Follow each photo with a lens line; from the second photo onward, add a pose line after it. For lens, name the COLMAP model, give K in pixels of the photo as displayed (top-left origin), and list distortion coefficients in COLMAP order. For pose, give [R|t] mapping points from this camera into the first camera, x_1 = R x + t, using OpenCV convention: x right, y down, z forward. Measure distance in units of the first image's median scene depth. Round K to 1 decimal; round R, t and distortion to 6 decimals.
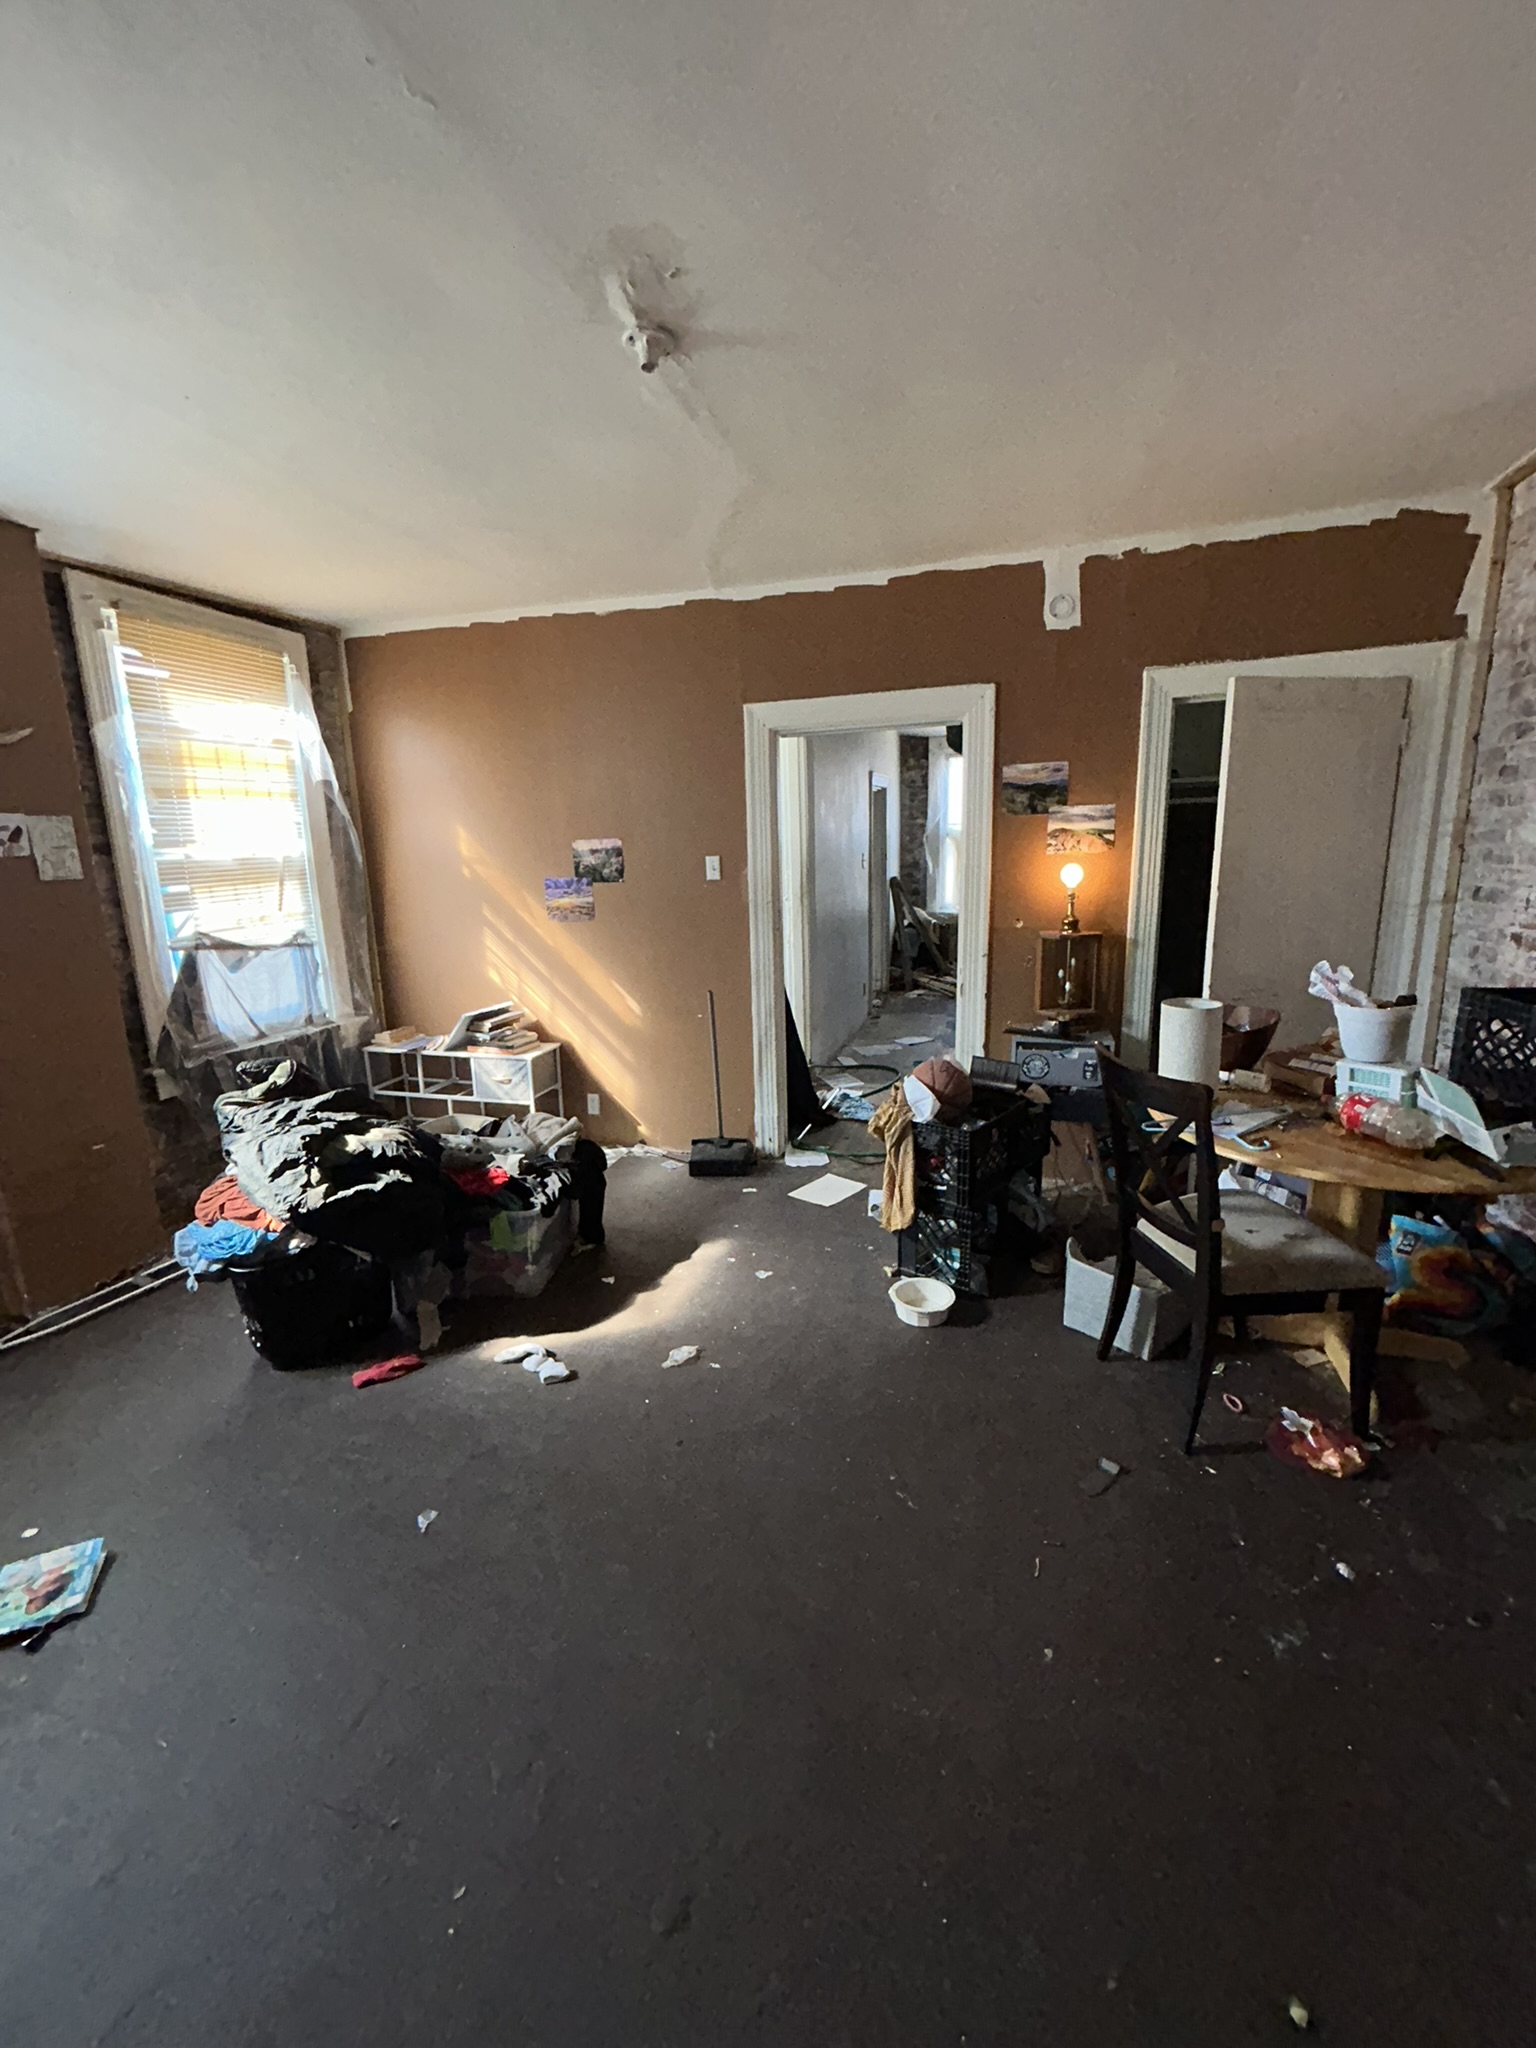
lens RADIAL K [[832.9, 0, 773.9], [0, 832.9, 1021.7], [0, 0, 1]] dist [-0.000764, 0.000488]
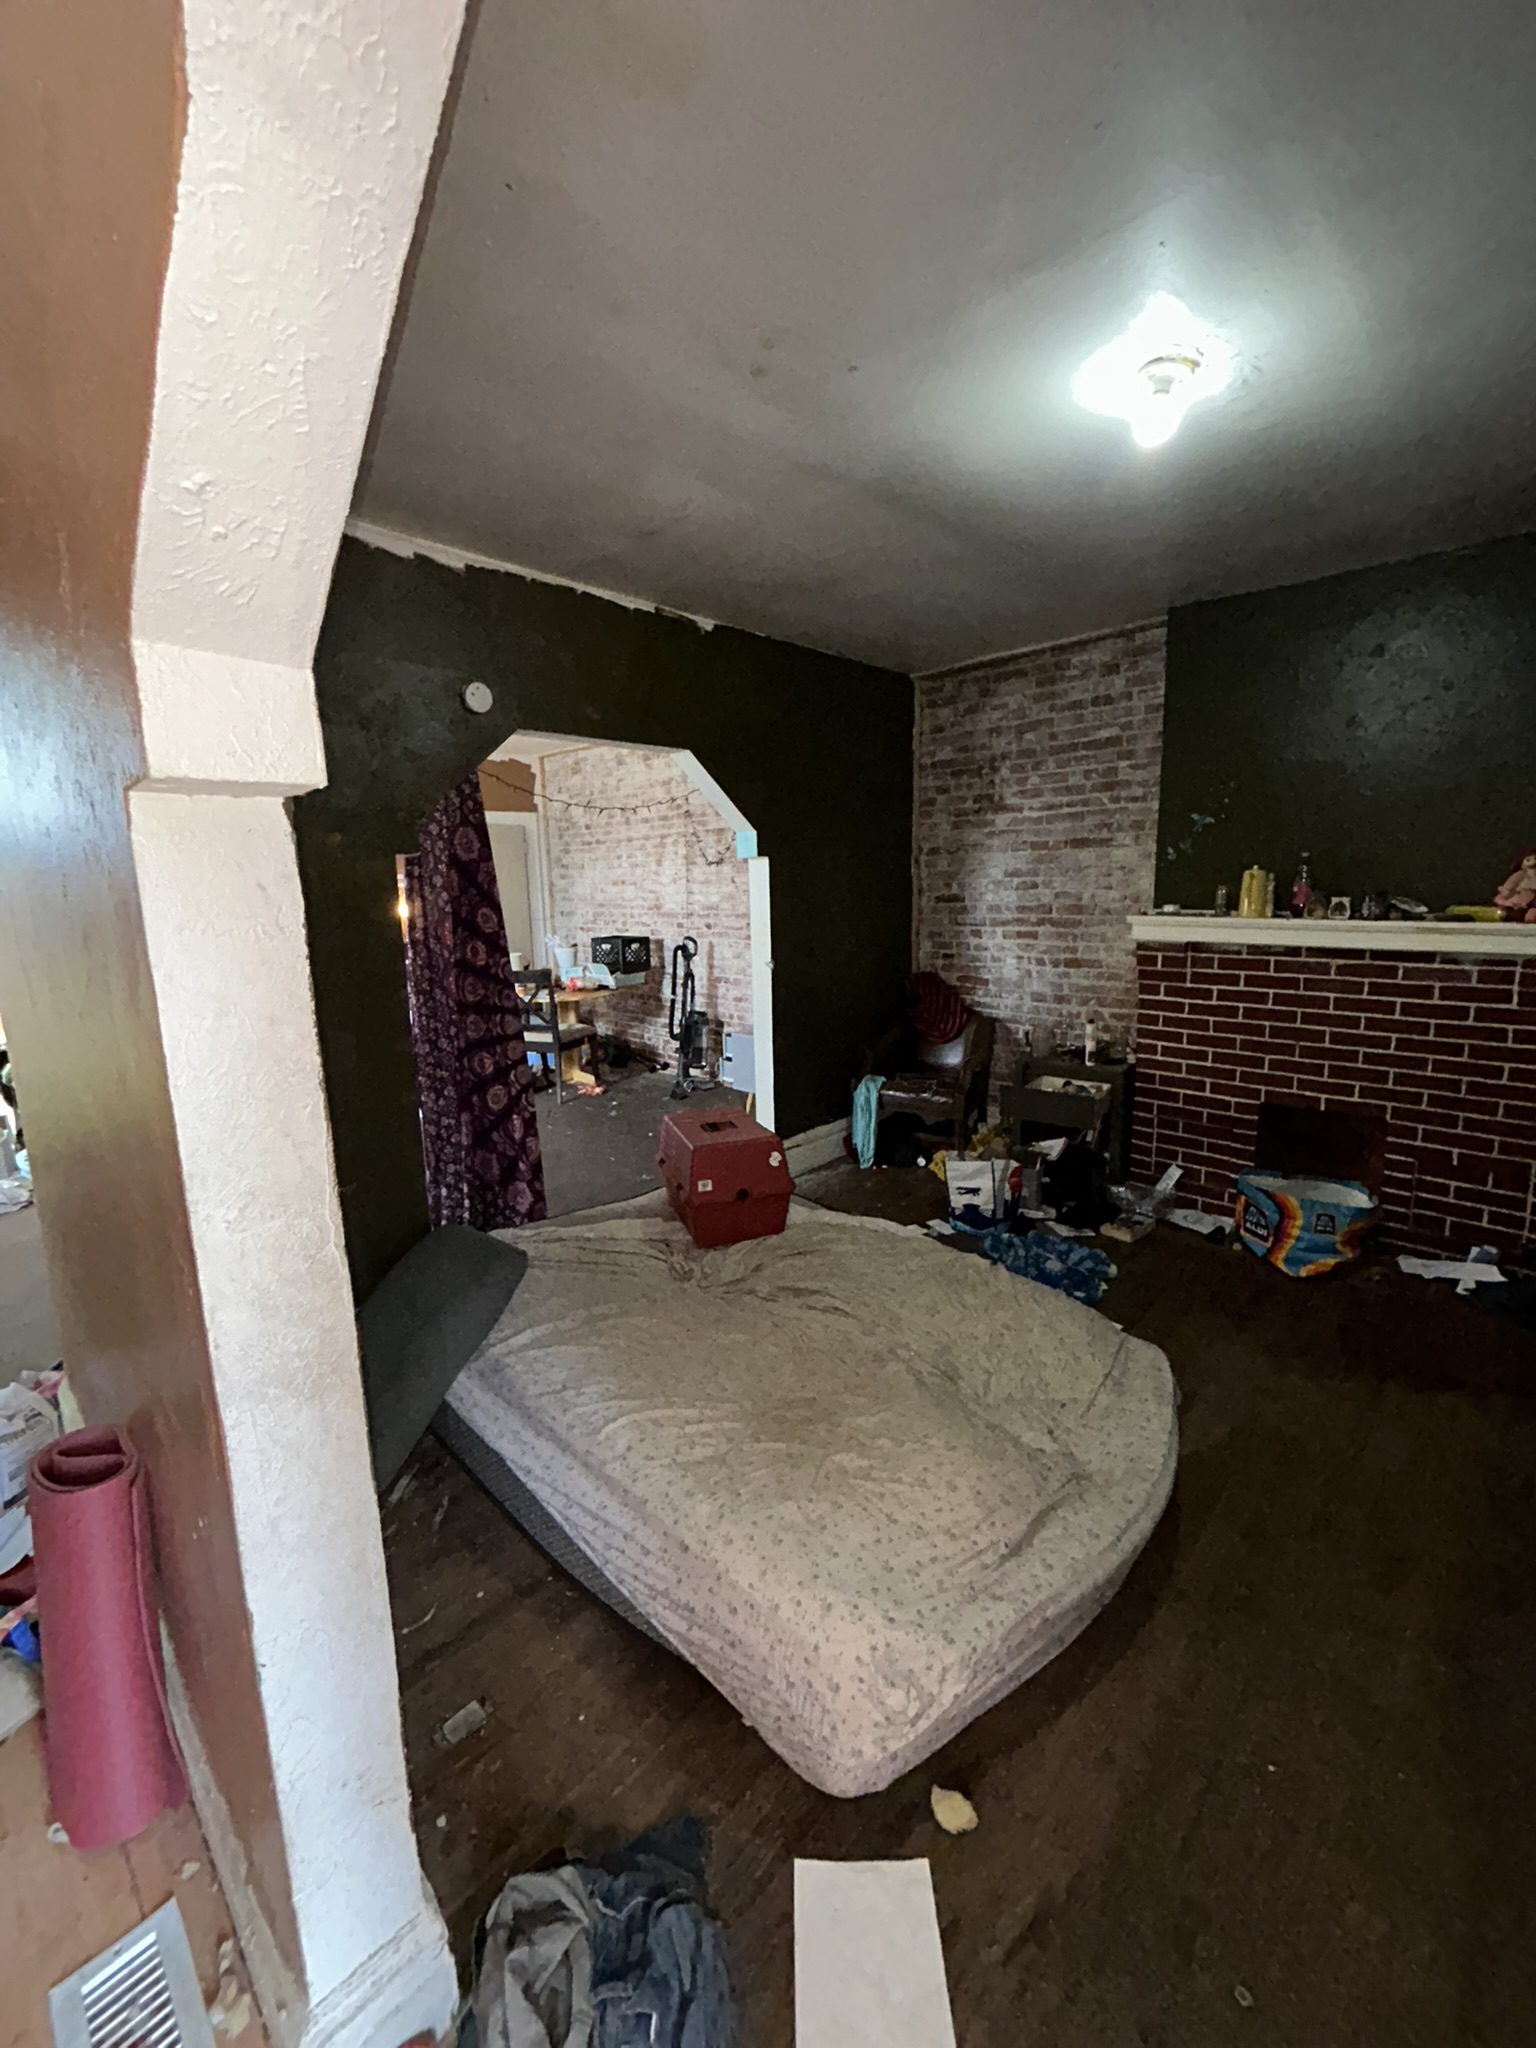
lens RADIAL K [[832.9, 0, 766.3], [0, 832.9, 1021.3], [0, 0, 1]] dist [-0.000764, 0.000488]
pose [[0.466073, -0.129755, 0.875180, -1.051548], [0.194497, 0.980016, 0.041720, 0.169349], [-0.863103, 0.150775, 0.481996, -0.655828]]
